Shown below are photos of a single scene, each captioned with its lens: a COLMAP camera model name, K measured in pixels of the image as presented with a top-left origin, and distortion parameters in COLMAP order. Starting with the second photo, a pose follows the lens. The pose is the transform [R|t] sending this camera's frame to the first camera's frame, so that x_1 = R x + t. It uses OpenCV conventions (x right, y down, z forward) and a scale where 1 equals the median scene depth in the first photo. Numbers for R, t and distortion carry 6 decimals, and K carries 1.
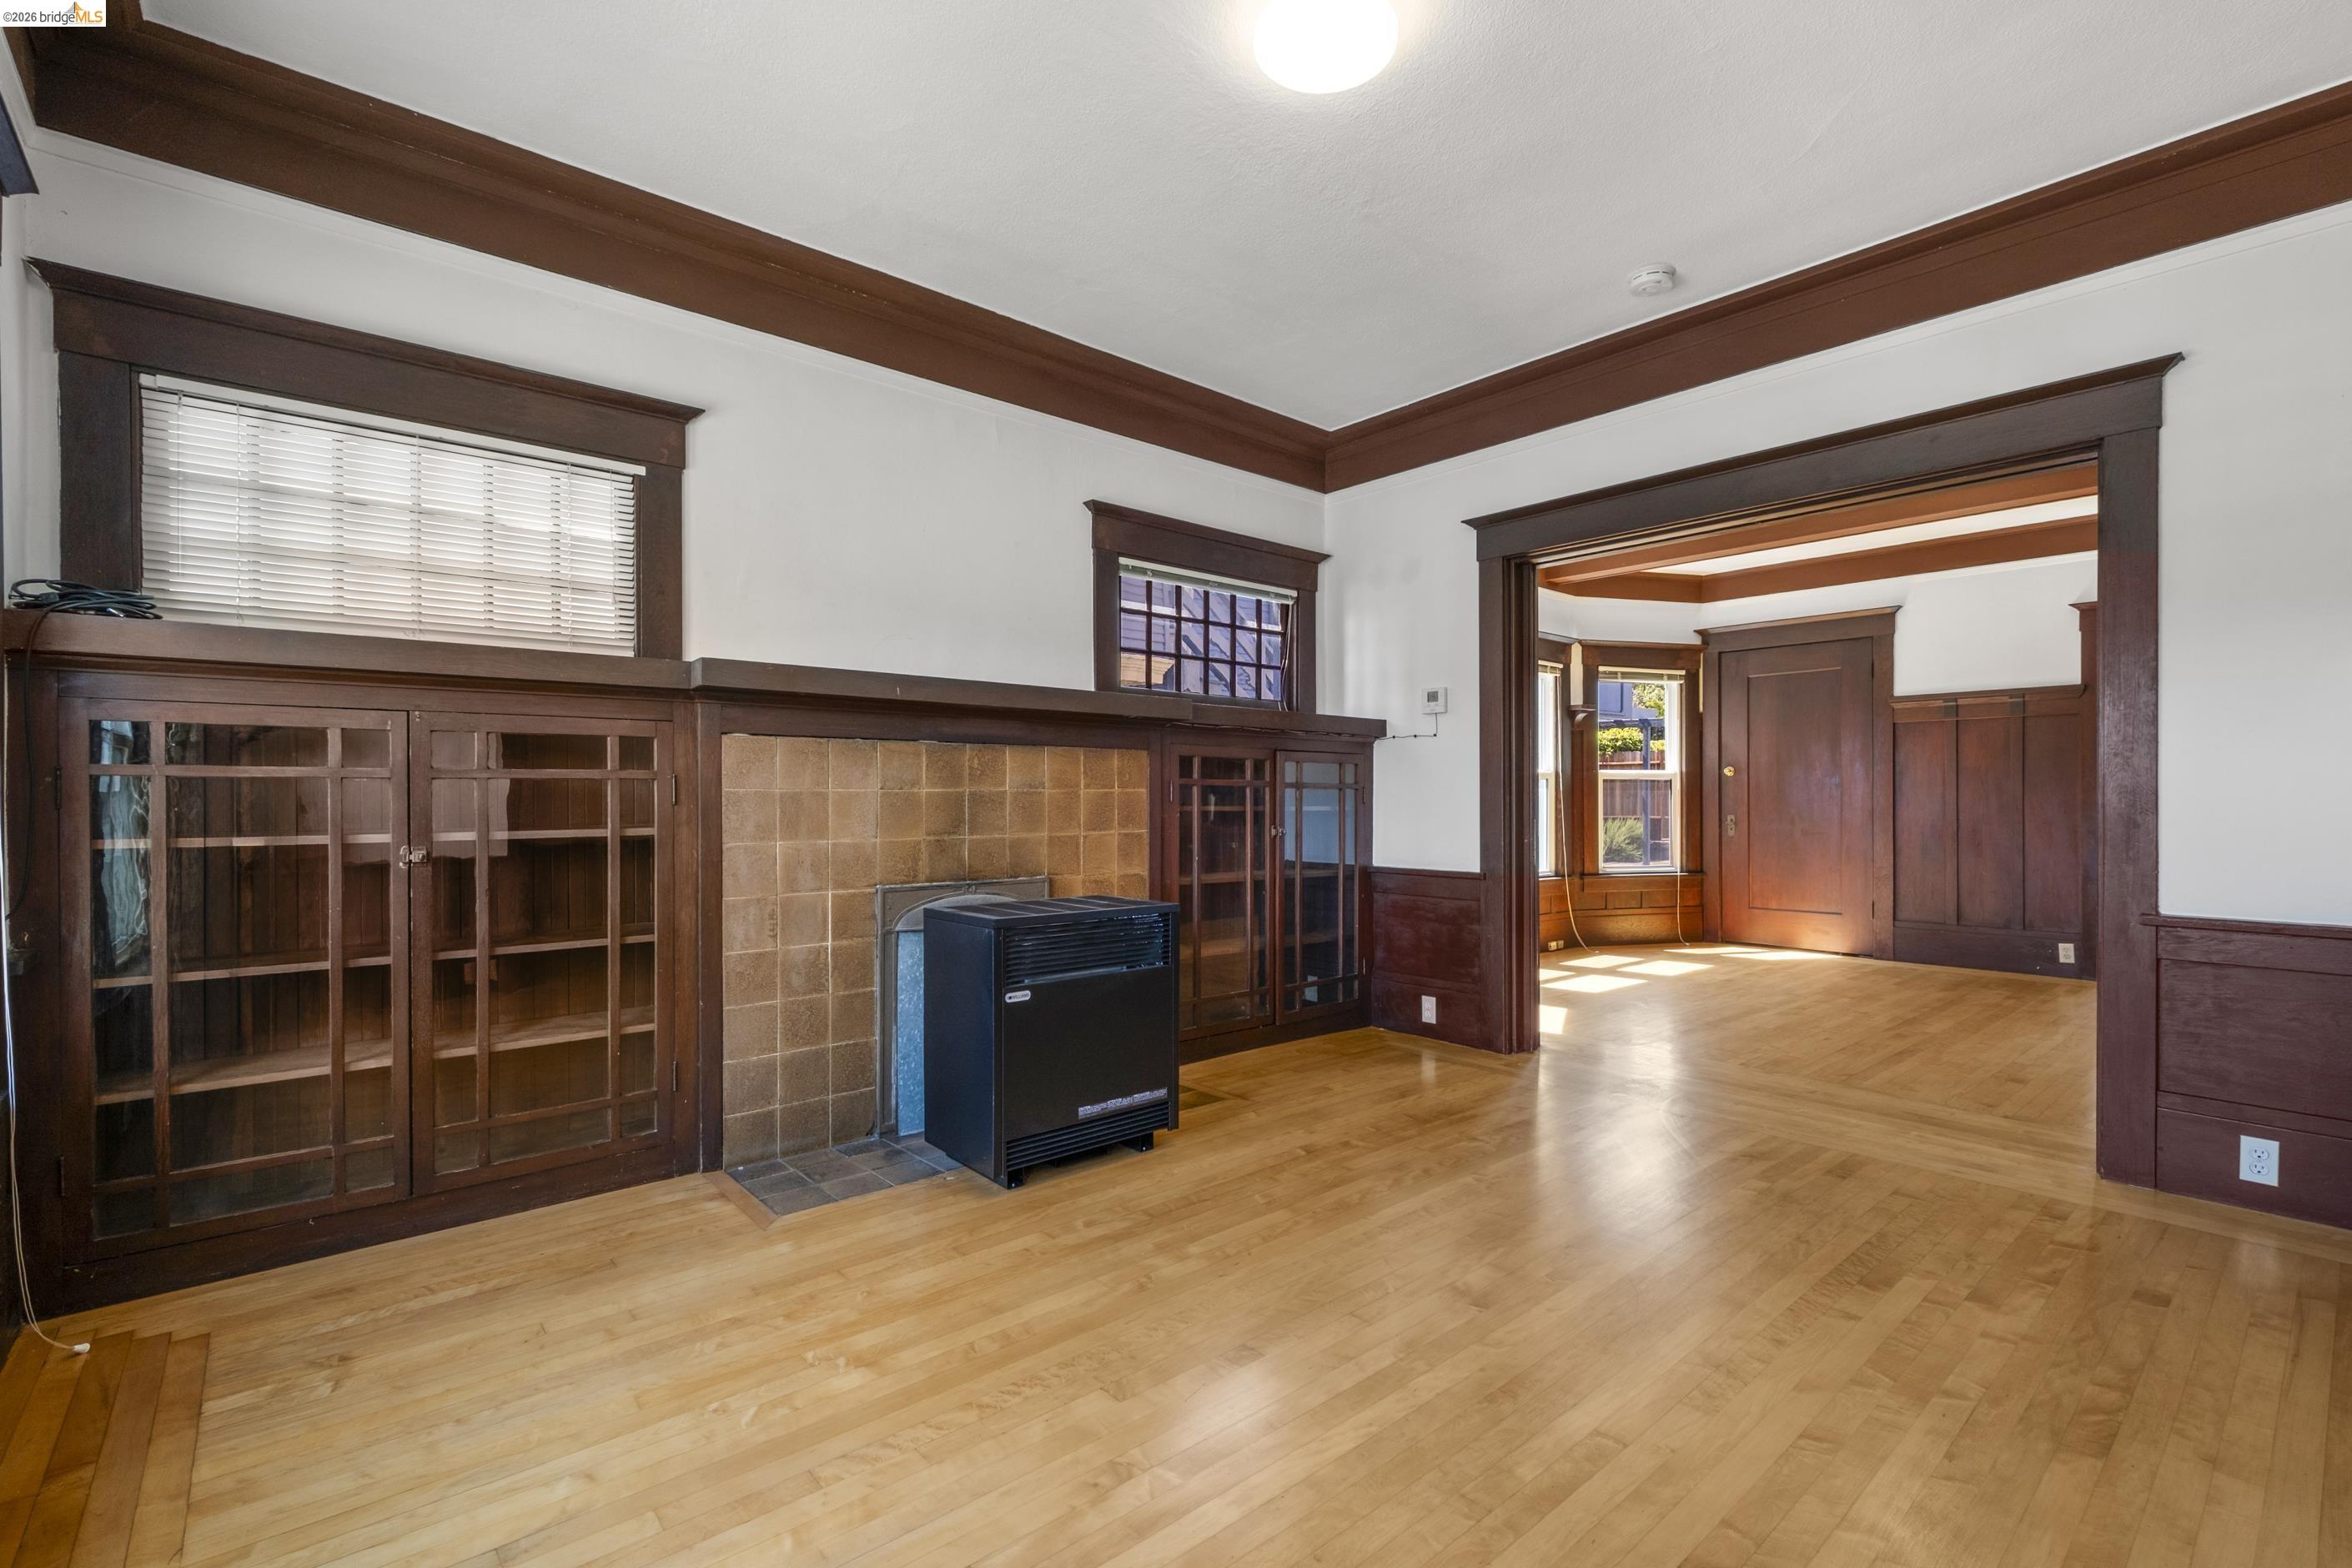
lens RADIAL K [[1041.1, 0, 1167.7], [0, 1041.1, 801.6], [0, 0, 1]] dist [0.004092, -0.007269]
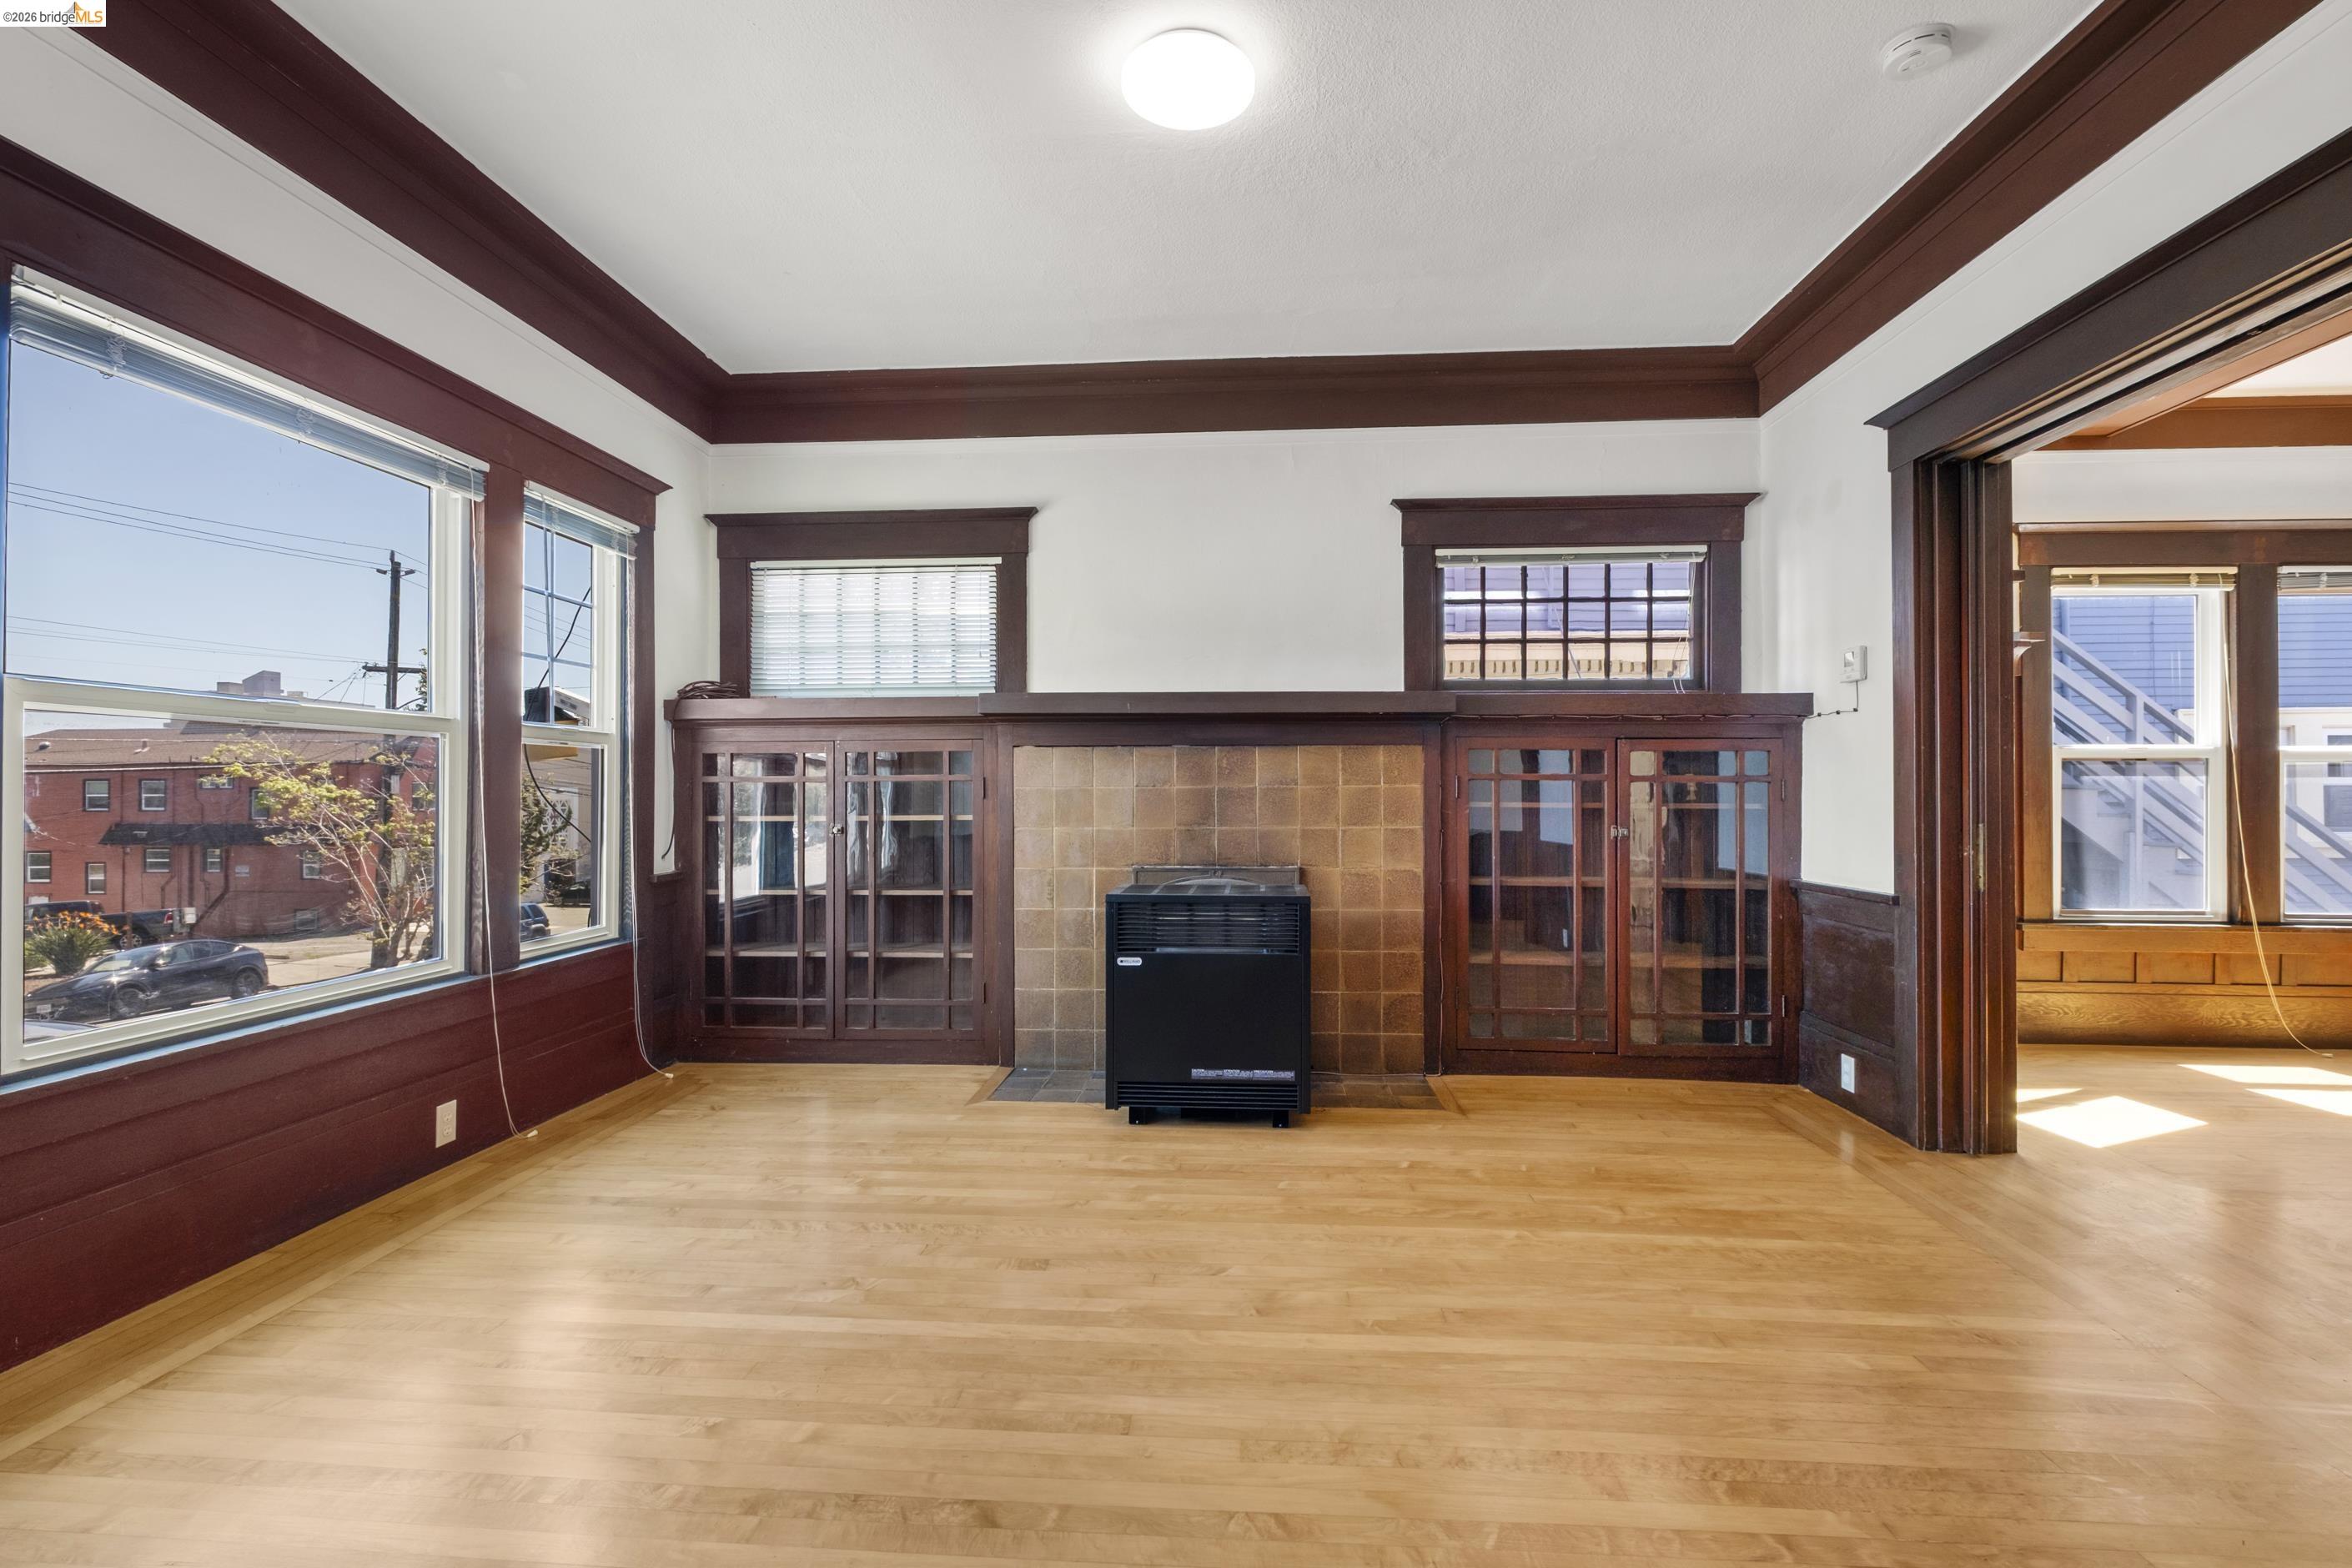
lens RADIAL K [[1041.1, 0, 1176.4], [0, 1041.1, 796.1], [0, 0, 1]] dist [0.004092, -0.007269]
pose [[0.709673, -0.000190, -0.704531, 0.449441], [-0.001306, 0.999998, -0.001585, 0.000472], [0.704530, 0.002045, 0.709671, 0.120281]]
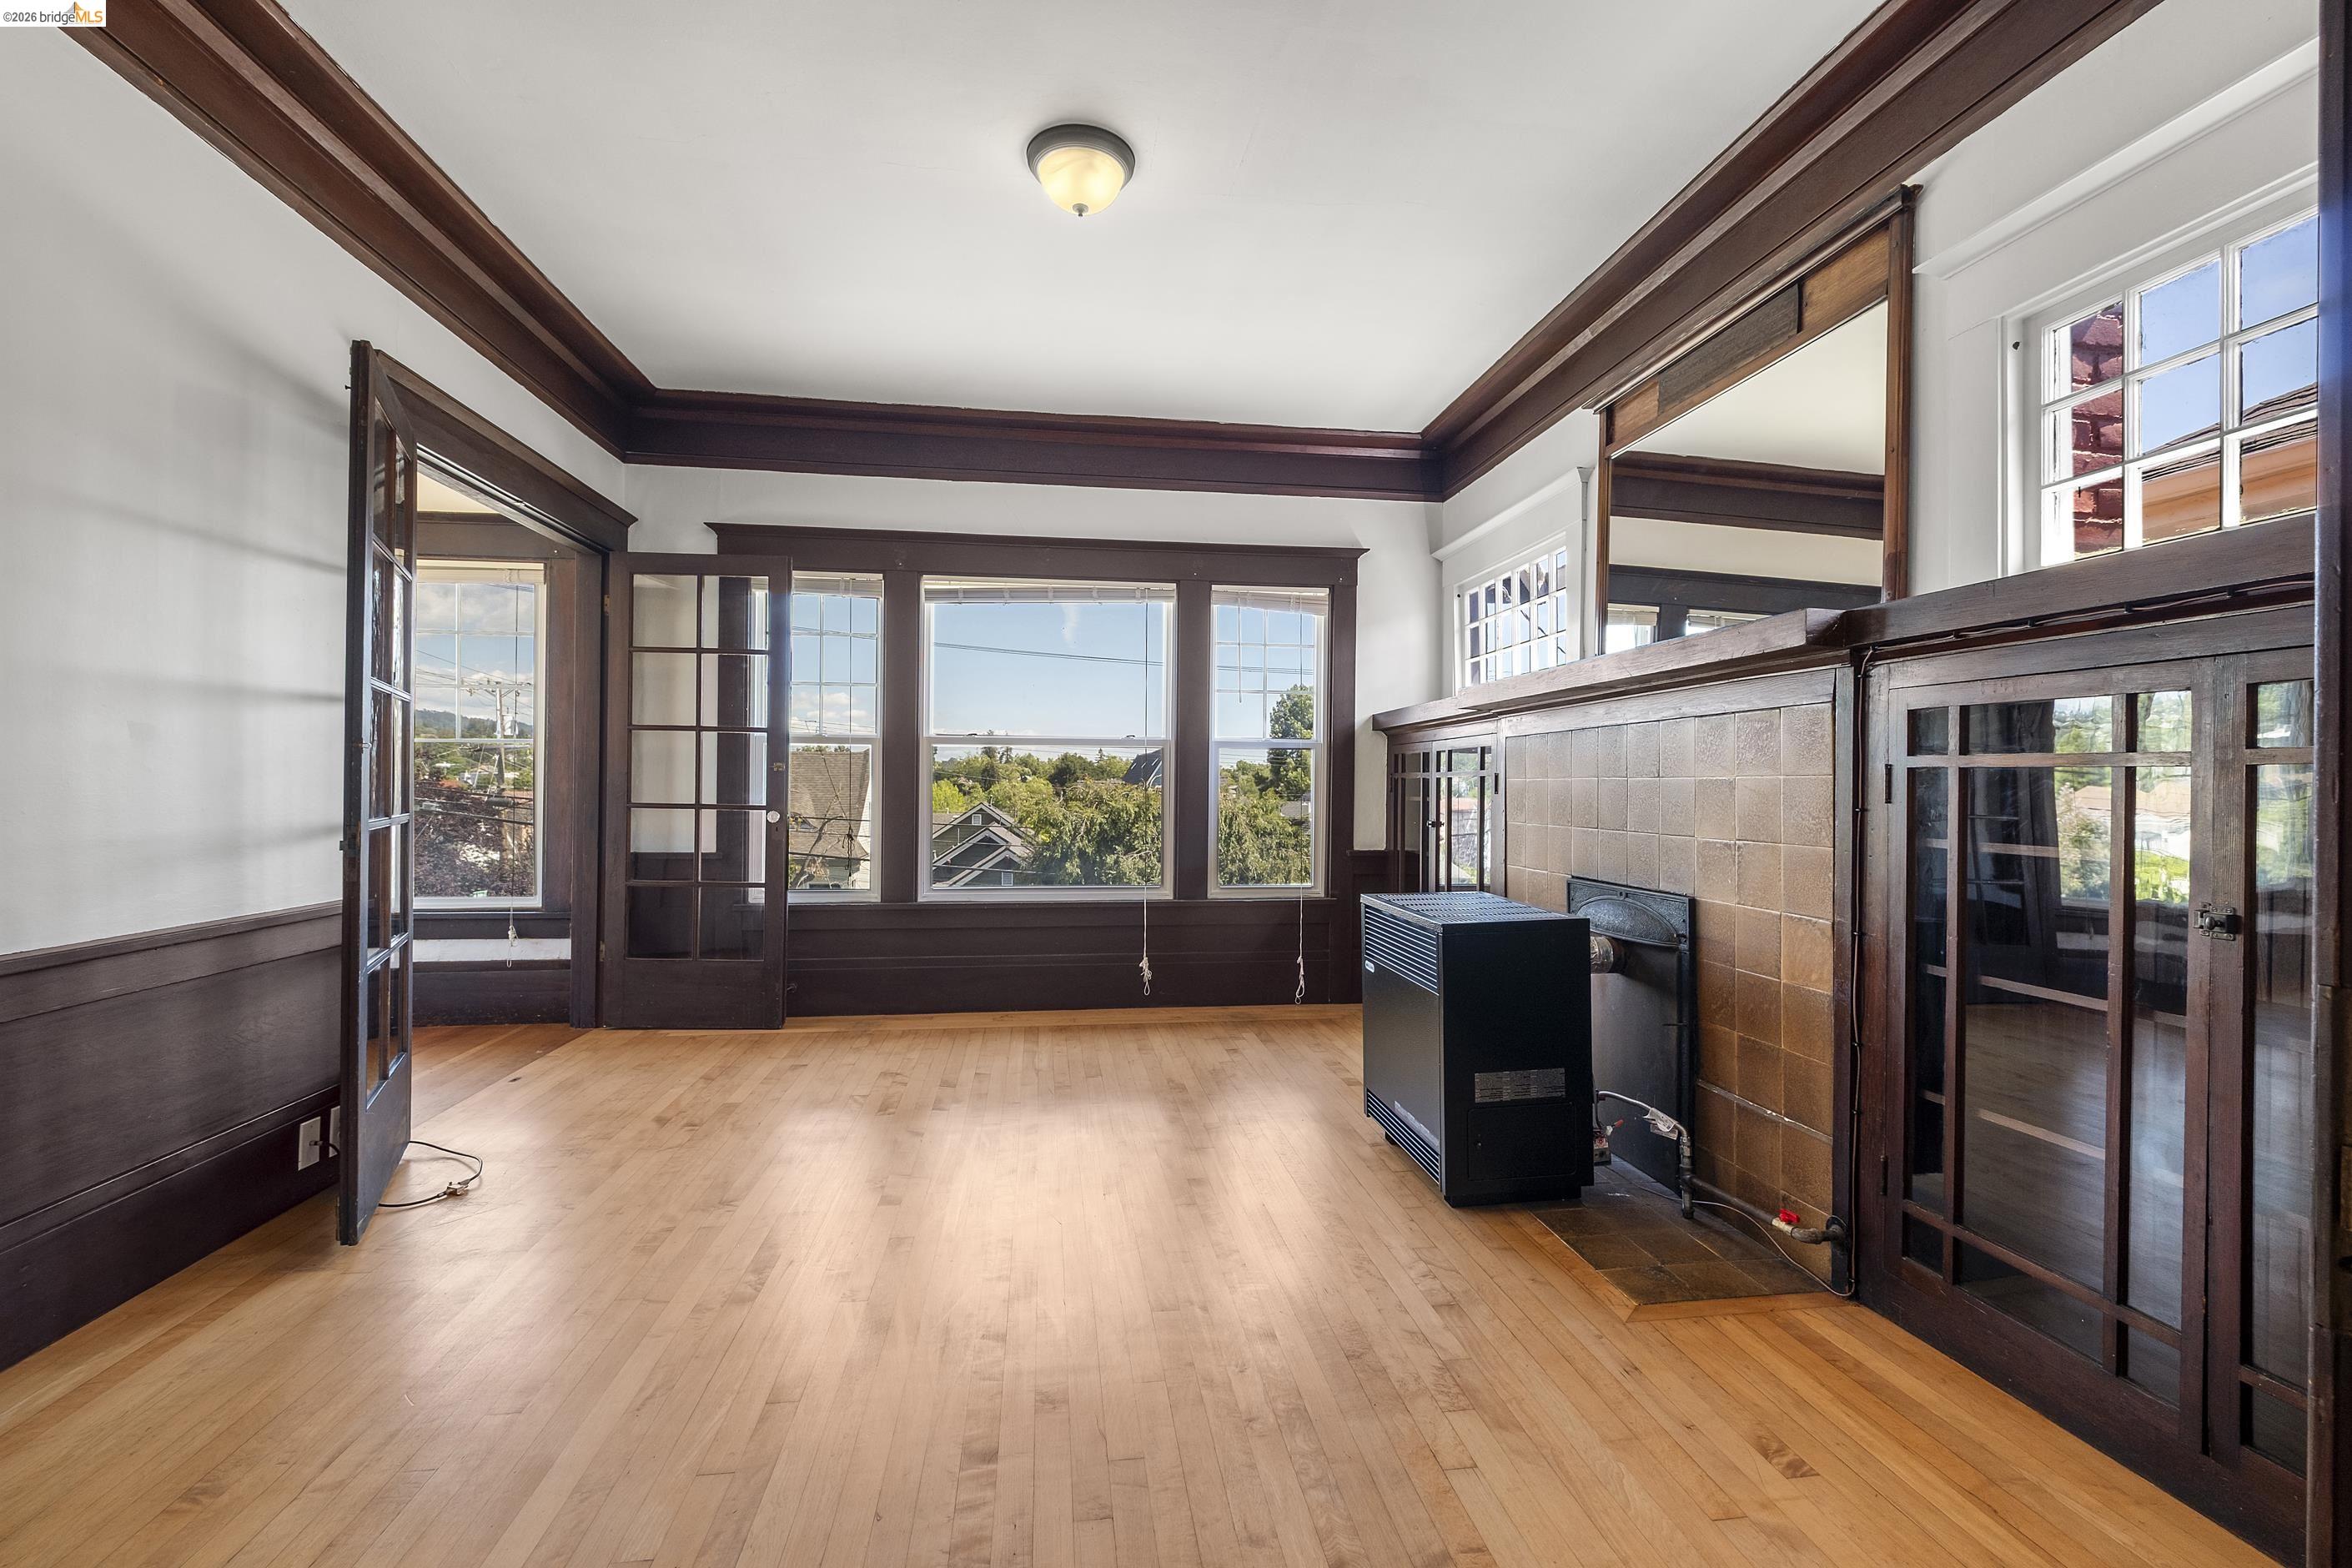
lens RADIAL K [[1041.1, 0, 1196.9], [0, 1041.1, 787.5], [0, 0, 1]] dist [0.004092, -0.007269]
pose [[-0.526745, -0.008136, -0.849984, 0.561047], [-0.012042, 0.999925, -0.002109, -0.000993], [0.849938, 0.009124, -0.526804, 0.902998]]
